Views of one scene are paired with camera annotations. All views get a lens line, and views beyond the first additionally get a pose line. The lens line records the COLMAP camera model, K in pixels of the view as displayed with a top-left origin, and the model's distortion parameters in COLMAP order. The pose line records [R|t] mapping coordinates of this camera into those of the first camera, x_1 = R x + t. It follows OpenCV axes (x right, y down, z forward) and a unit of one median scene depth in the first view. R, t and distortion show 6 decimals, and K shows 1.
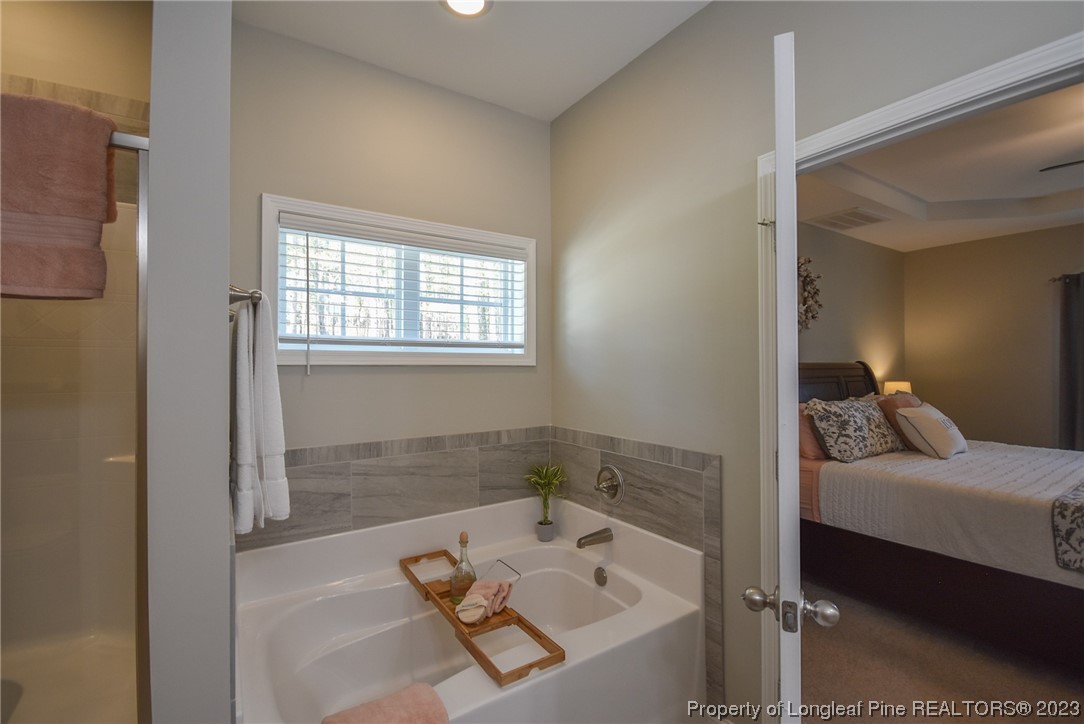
lens RADIAL K [[480.2, 0, 547.9], [0, 480.2, 361.4], [0, 0, 1]] dist [0.004864, -0.007829]
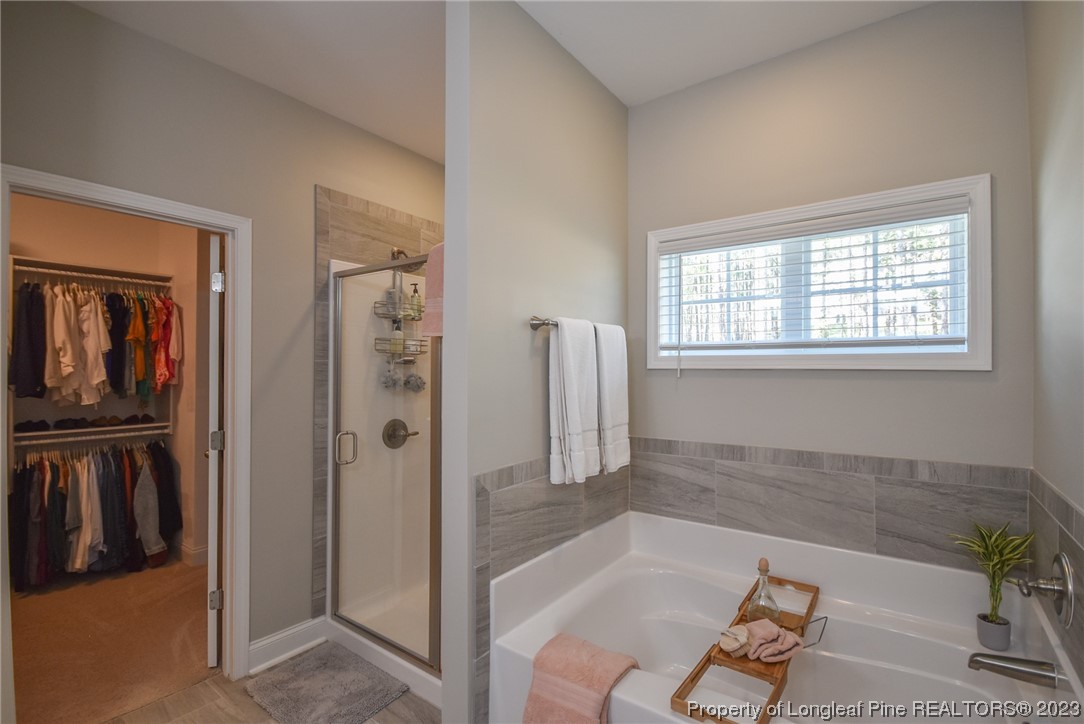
lens RADIAL K [[480.2, 0, 552.4], [0, 480.2, 363.8], [0, 0, 1]] dist [0.004864, -0.007829]
pose [[0.364478, -0.009197, -0.931167, 0.395893], [0.004251, 0.999957, -0.008212, 0.003191], [0.931202, -0.000966, 0.364502, 0.248857]]
